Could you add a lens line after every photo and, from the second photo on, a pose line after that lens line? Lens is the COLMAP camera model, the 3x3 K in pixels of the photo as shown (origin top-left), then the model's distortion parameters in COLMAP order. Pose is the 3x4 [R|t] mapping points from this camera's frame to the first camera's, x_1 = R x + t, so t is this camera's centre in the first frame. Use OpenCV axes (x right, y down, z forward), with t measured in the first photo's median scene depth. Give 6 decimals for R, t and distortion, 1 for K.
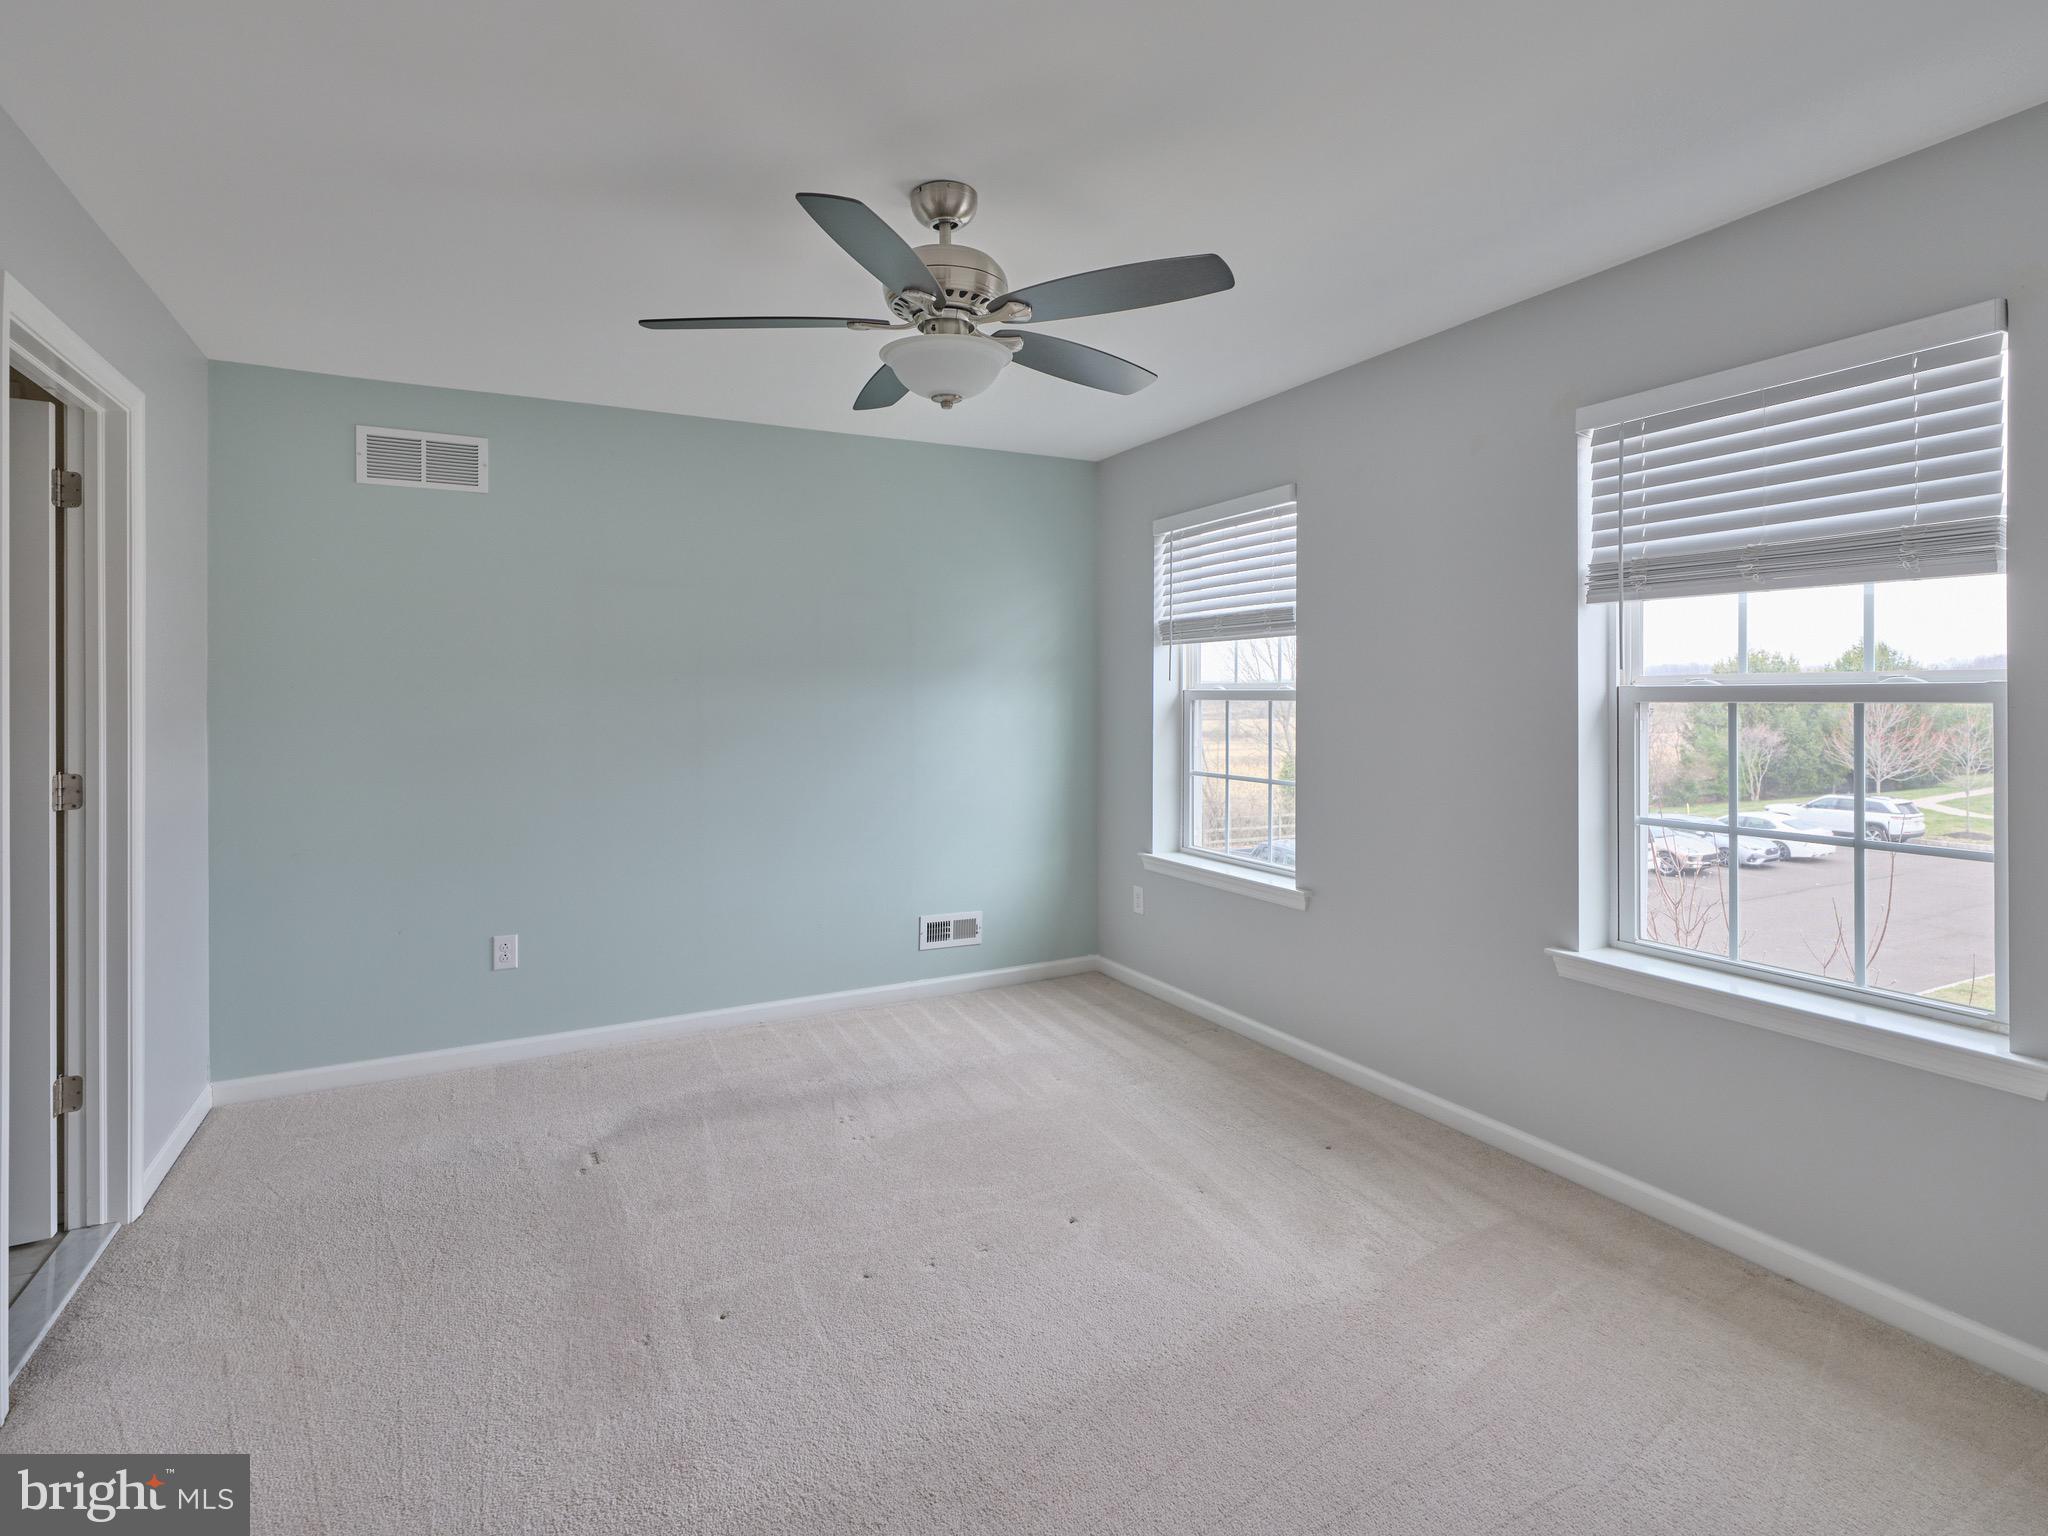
lens RADIAL K [[1027.6, 0, 1024.3], [0, 1027.6, 695.9], [0, 0, 1]] dist [0.001393, -0.000575]
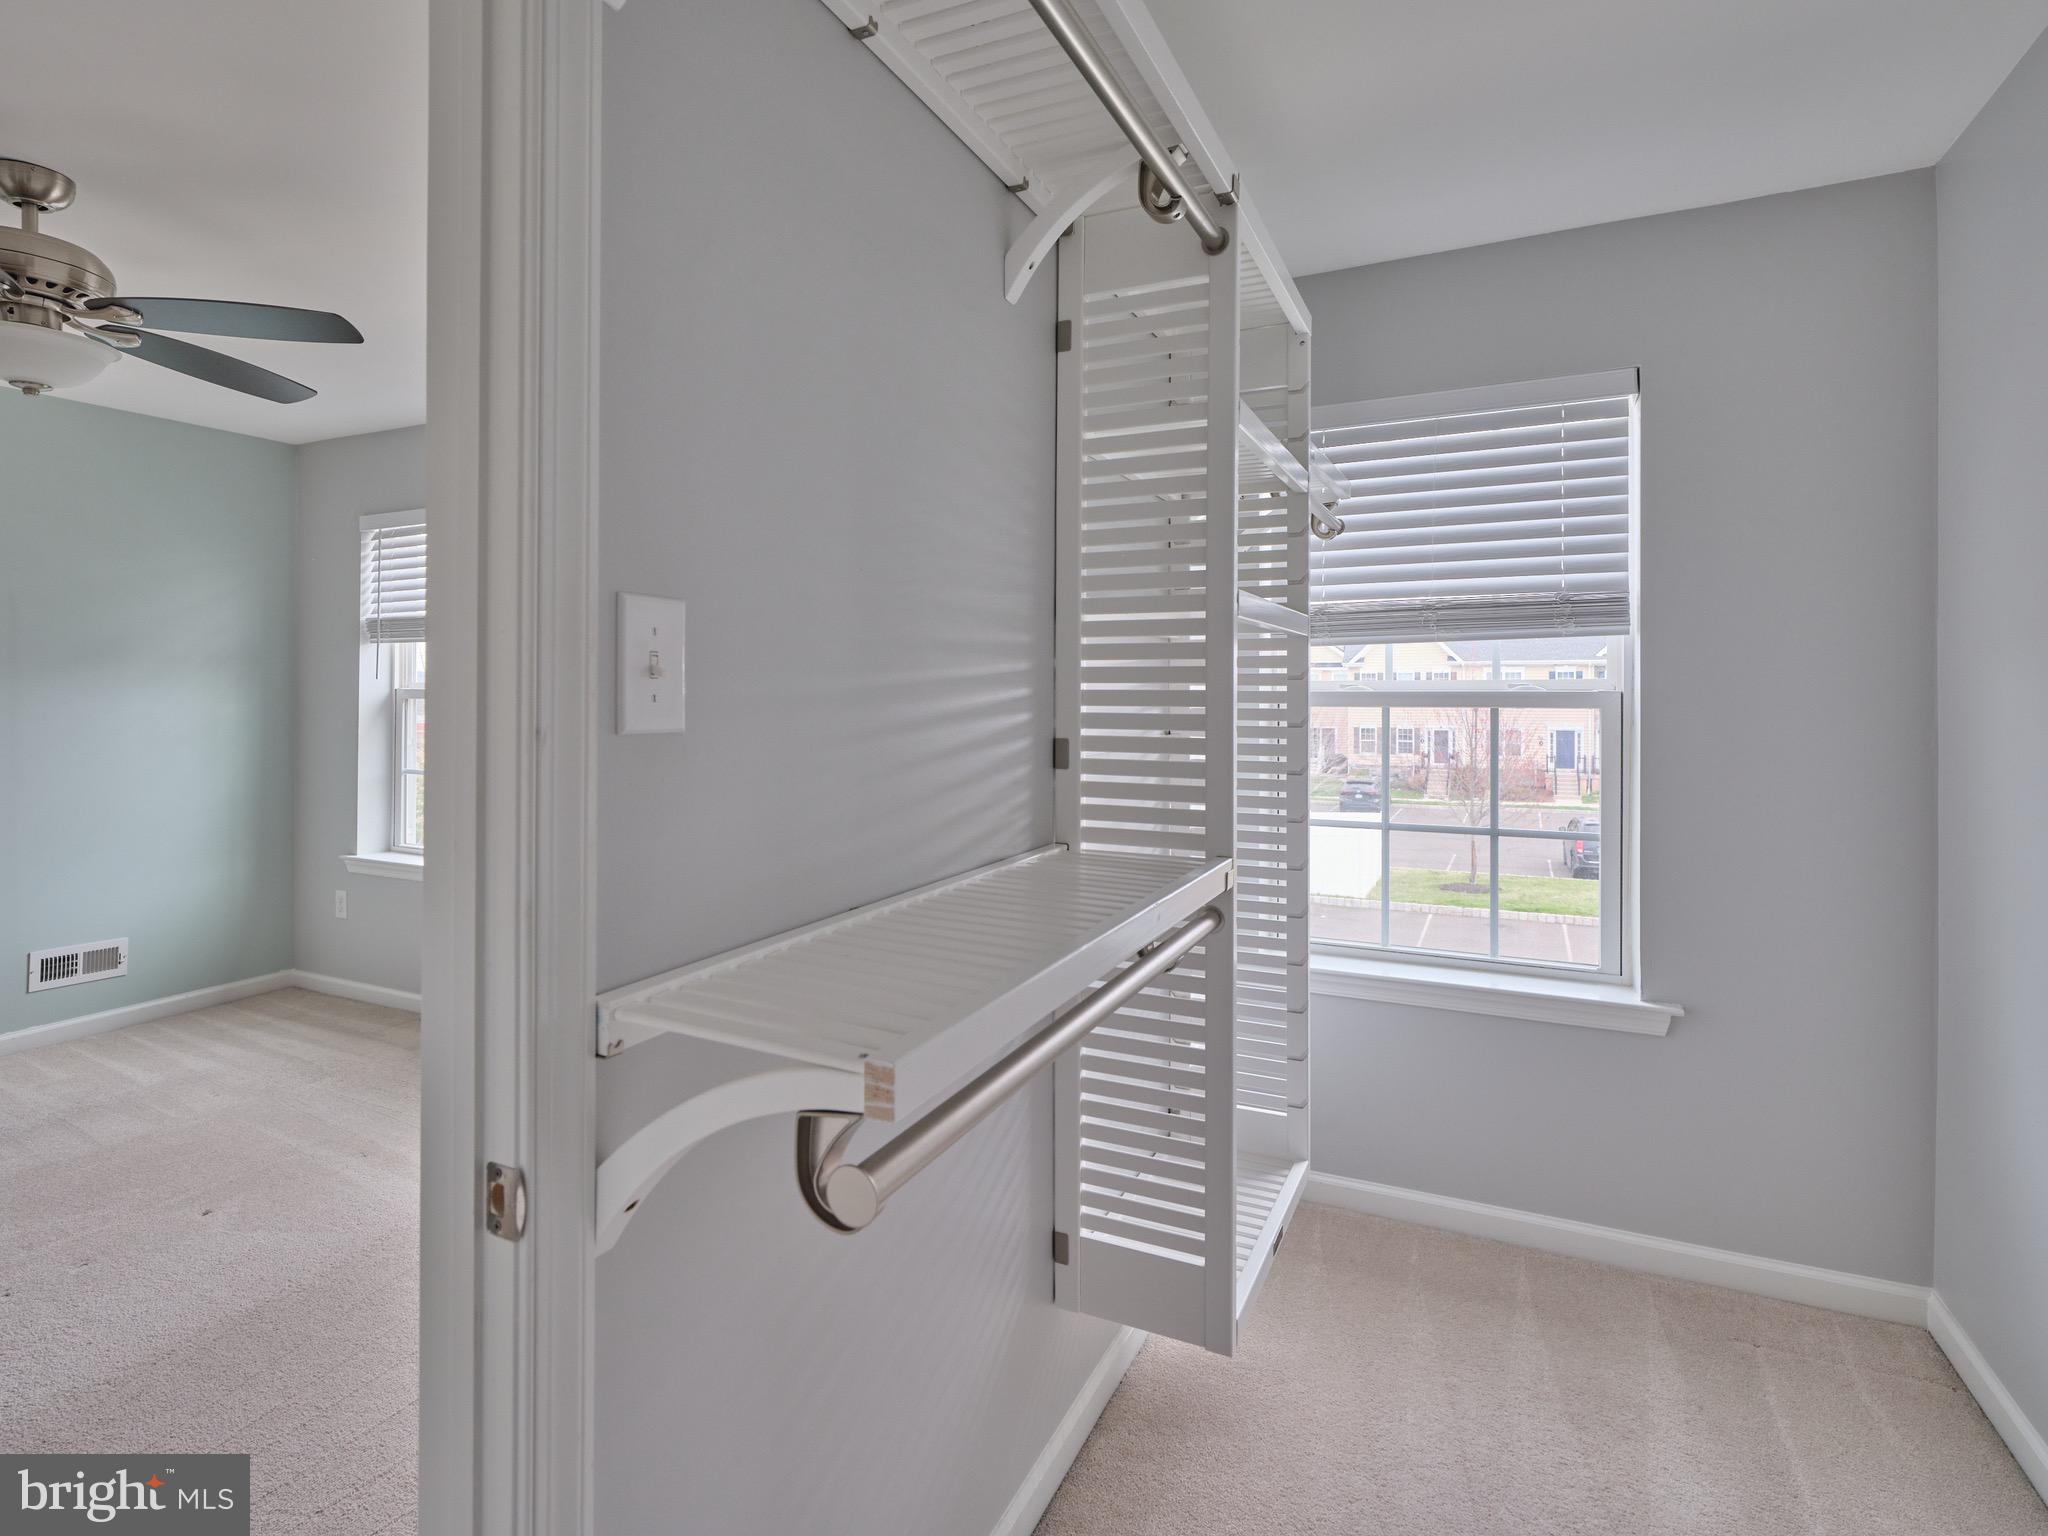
lens RADIAL K [[1027.6, 0, 1024.3], [0, 1027.6, 695.9], [0, 0, 1]] dist [0.001393, -0.000575]
pose [[0.802927, 0.006802, 0.596039, 0.056260], [-0.007009, 0.999973, -0.001969, -0.001071], [-0.596037, -0.002597, 0.802953, -0.187922]]
